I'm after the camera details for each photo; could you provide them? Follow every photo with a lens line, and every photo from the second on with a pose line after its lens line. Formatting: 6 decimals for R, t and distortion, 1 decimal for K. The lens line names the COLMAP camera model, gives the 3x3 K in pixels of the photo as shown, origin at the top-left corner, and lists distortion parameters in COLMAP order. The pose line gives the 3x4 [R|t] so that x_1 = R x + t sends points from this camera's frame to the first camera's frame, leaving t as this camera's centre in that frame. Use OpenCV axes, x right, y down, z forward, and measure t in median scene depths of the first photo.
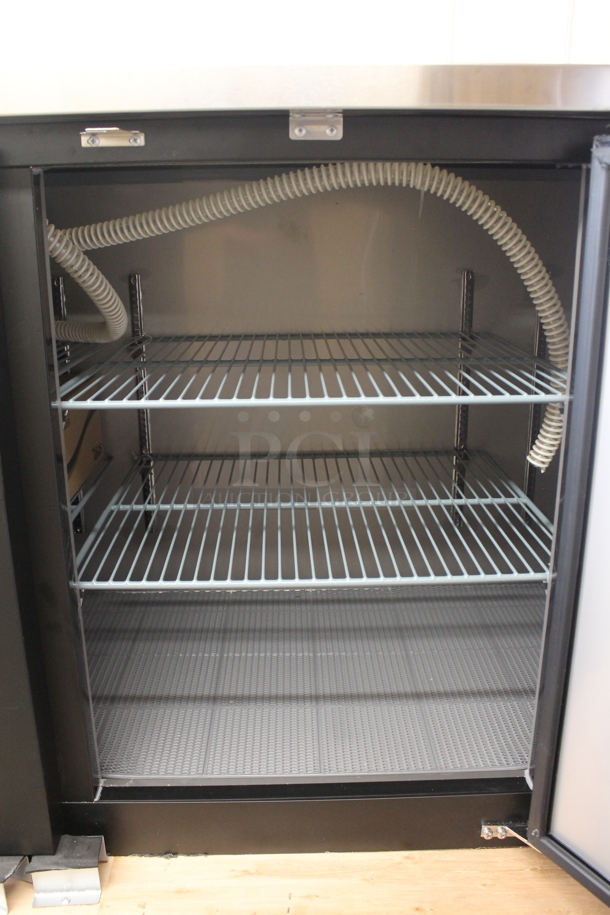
lens RADIAL K [[738.4, 0, 304.9], [0, 738.4, 440.1], [0, 0, 1]] dist [-0.003493, -0.007167]
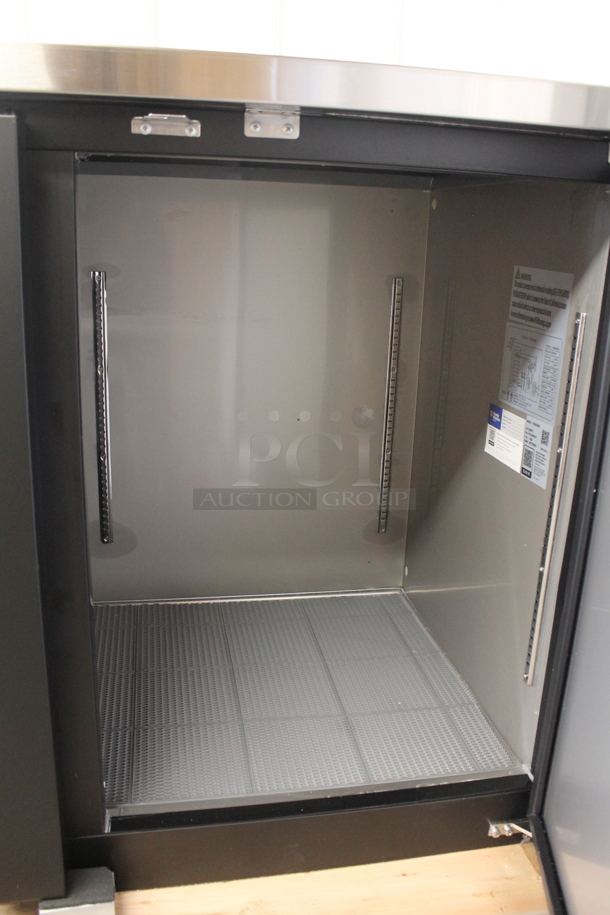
lens RADIAL K [[768.4, 0, 305.0], [0, 768.4, 457.5], [0, 0, 1]] dist [0.009646, 0.018605]
pose [[0.985887, -0.007405, 0.167251, -0.184102], [0.006373, 0.999957, 0.006709, 0.007404], [-0.167294, -0.005548, 0.985892, -0.004904]]
